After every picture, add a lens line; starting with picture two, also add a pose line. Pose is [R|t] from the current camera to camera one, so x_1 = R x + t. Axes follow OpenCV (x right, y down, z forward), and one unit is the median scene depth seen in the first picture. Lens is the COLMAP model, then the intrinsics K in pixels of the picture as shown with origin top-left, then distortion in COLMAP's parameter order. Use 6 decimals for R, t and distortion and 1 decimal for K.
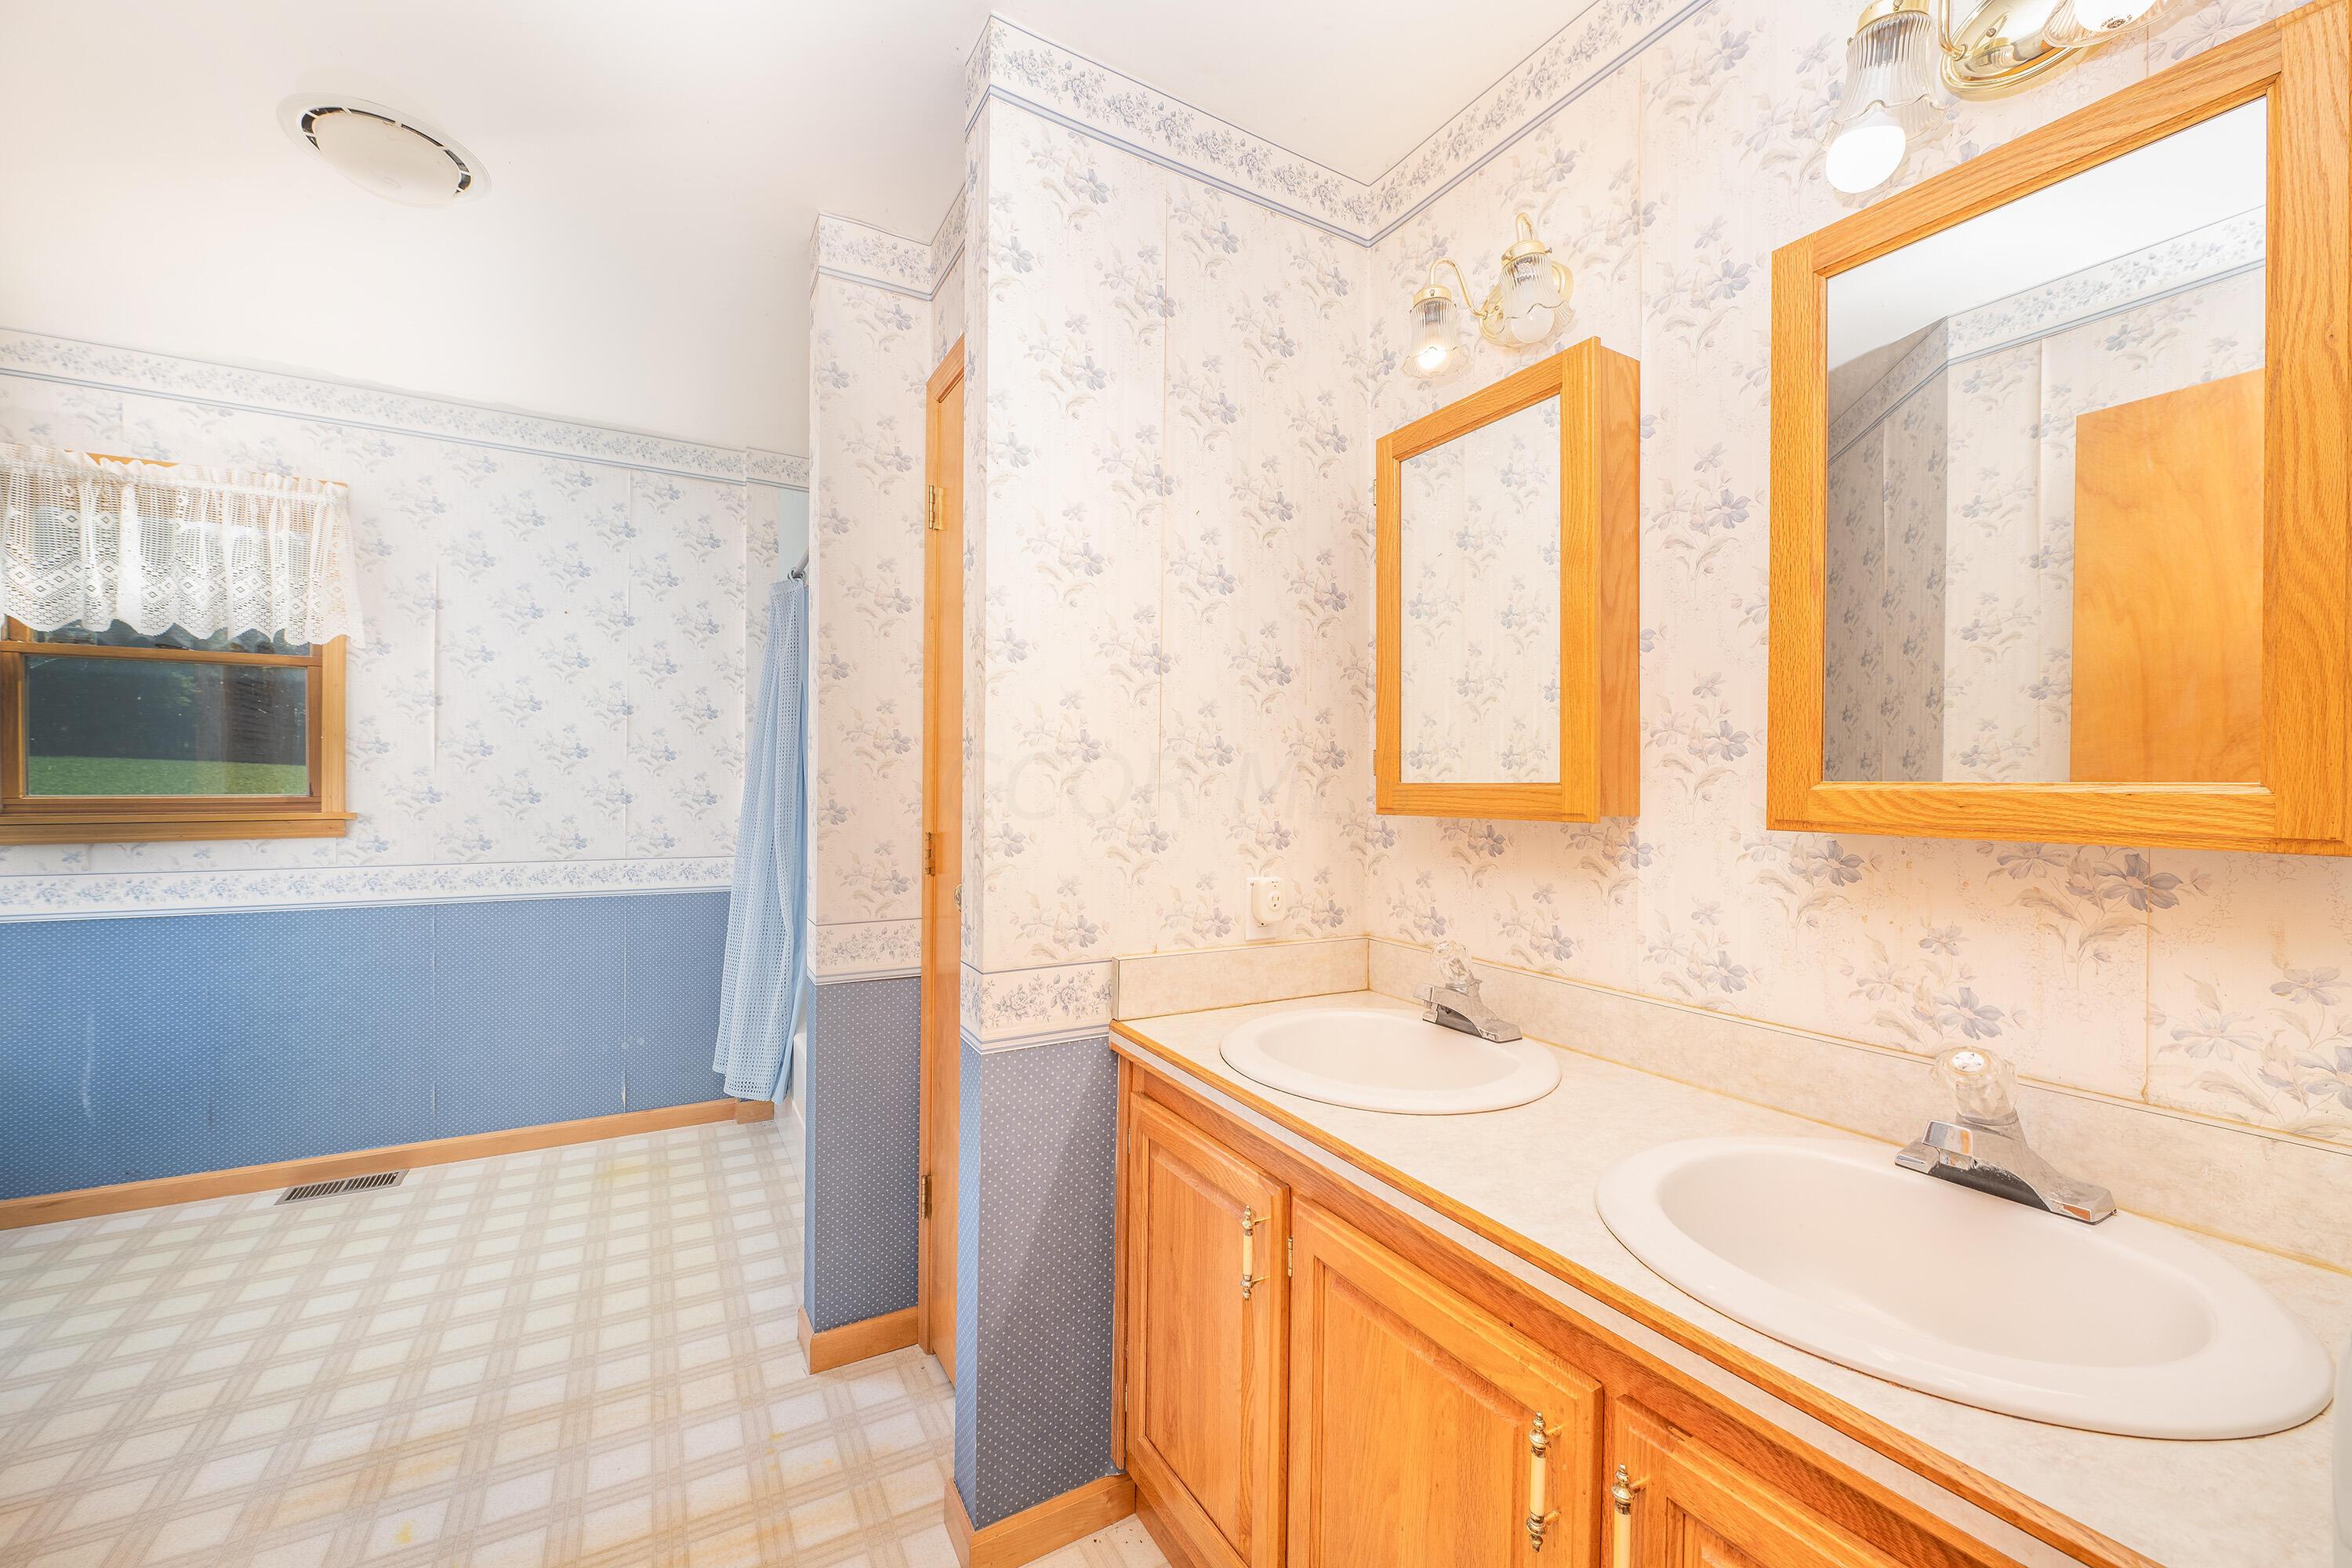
lens RADIAL K [[920.3, 0, 1170.0], [0, 920.3, 782.8], [0, 0, 1]] dist [-0.006439, 0.000189]
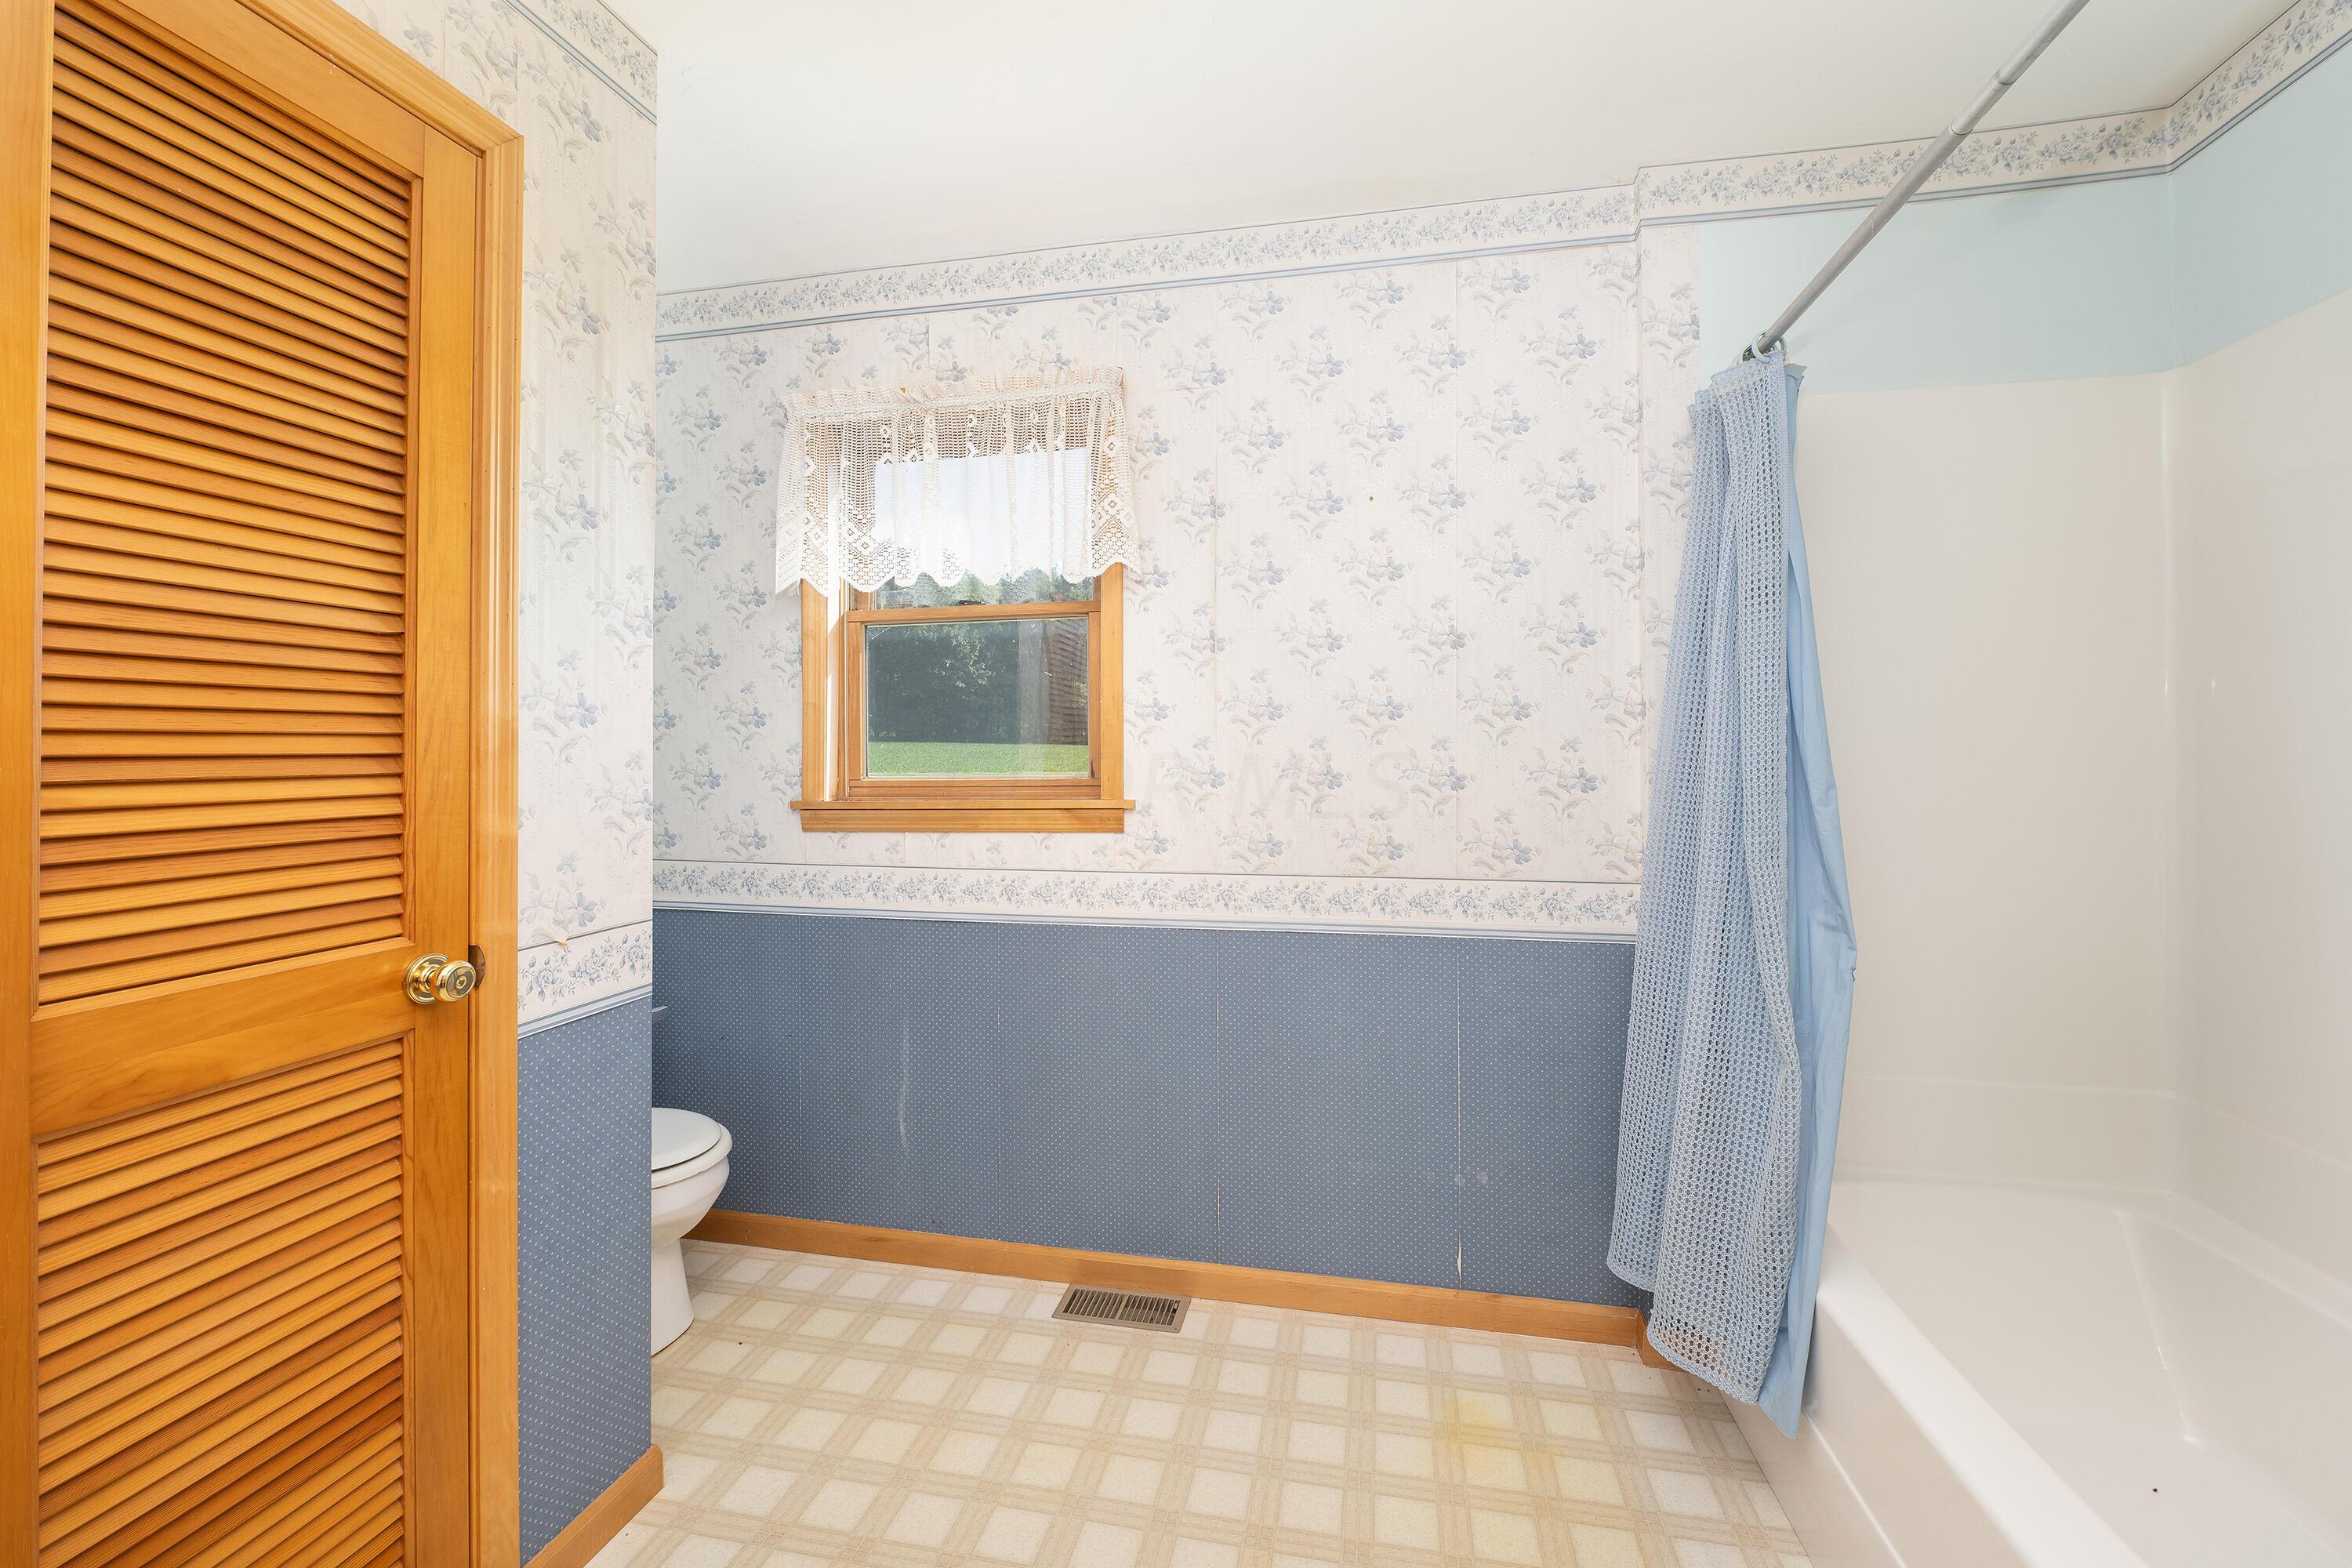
lens RADIAL K [[920.3, 0, 1176.6], [0, 920.3, 777.3], [0, 0, 1]] dist [-0.006439, 0.000189]
pose [[0.743667, -0.005807, -0.668525, -0.354974], [0.007950, 0.999968, 0.000157, 0.013728], [0.668503, -0.005432, 0.743689, 0.457363]]
